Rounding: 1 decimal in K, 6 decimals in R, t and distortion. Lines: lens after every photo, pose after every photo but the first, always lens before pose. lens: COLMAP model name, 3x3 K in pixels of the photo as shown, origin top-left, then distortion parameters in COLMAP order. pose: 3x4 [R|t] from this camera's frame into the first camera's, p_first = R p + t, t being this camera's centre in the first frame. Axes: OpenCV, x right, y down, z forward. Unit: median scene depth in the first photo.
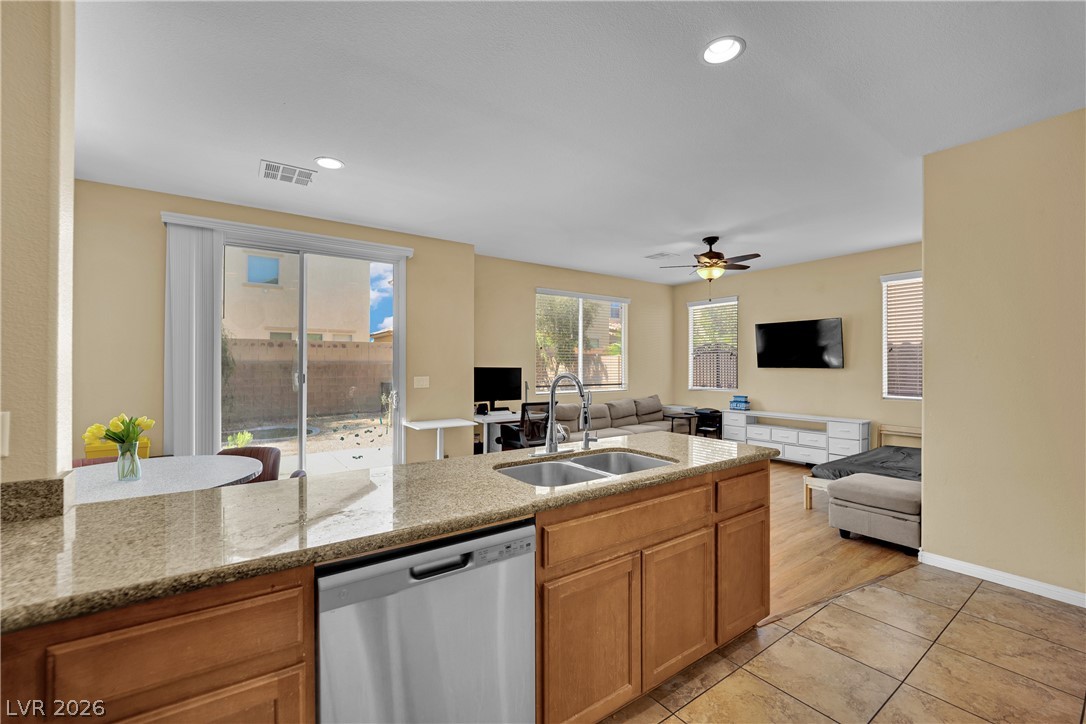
lens RADIAL K [[439.4, 0, 541.7], [0, 439.4, 363.9], [0, 0, 1]] dist [-0.024575, 0.000795]
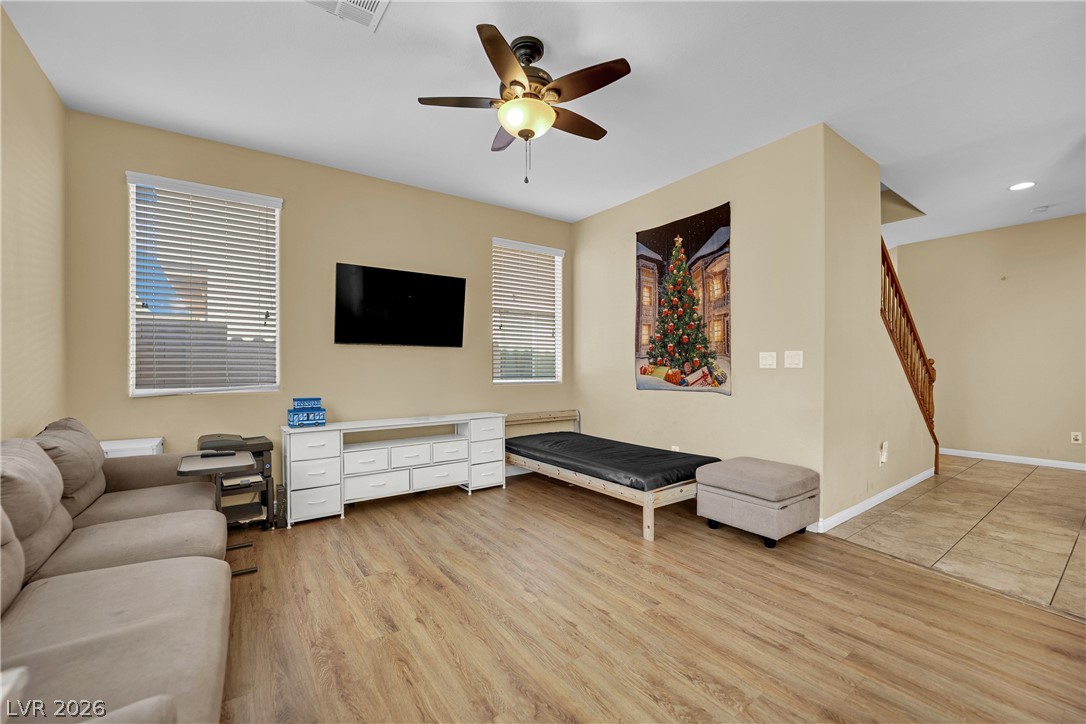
lens RADIAL K [[439.4, 0, 523.0], [0, 439.4, 372.4], [0, 0, 1]] dist [-0.024575, 0.000795]
pose [[0.009829, -0.013699, 0.999858, -0.051821], [-0.001095, 0.999905, 0.013711, 0.036823], [-0.999951, -0.001229, 0.009813, 0.764839]]
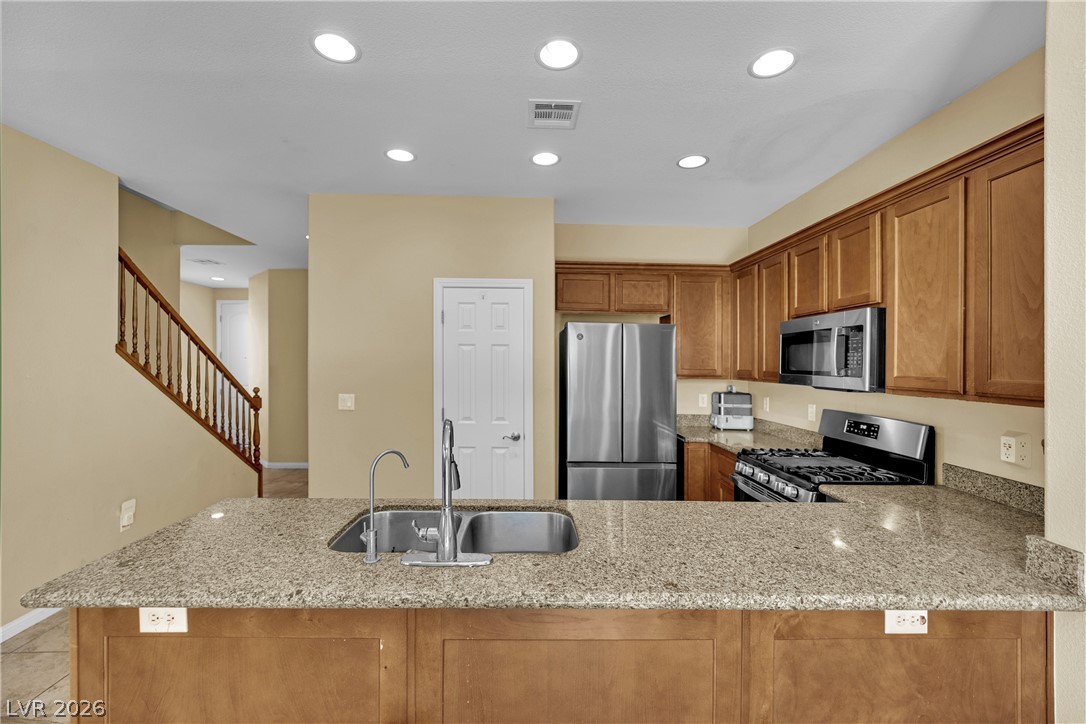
lens RADIAL K [[439.4, 0, 541.7], [0, 439.4, 356.7], [0, 0, 1]] dist [-0.024575, 0.000795]
pose [[-0.827847, -0.003884, 0.560940, -0.131782], [-0.014561, 0.999788, -0.014568, -0.021013], [-0.560764, -0.020228, -0.827728, 0.452415]]
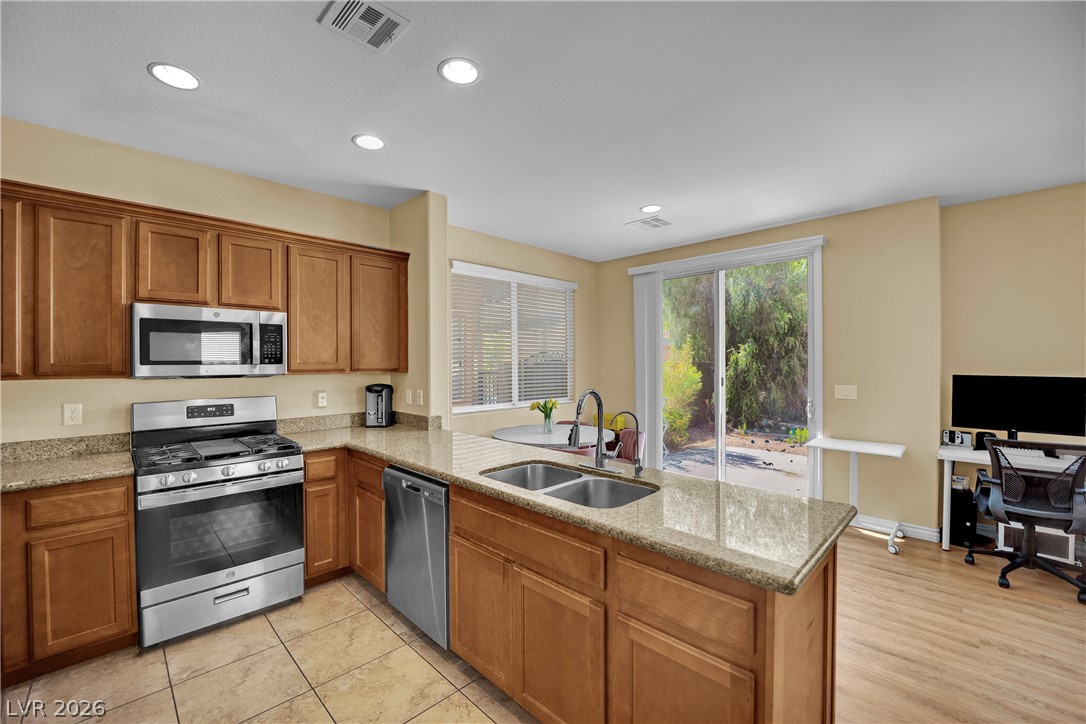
lens RADIAL K [[439.4, 0, 536.4], [0, 439.4, 364.8], [0, 0, 1]] dist [-0.024575, 0.000795]
pose [[0.167232, 0.003737, -0.985910, 0.324323], [0.007824, 0.999956, 0.005117, -0.013267], [0.985887, -0.008570, 0.167196, 0.225917]]
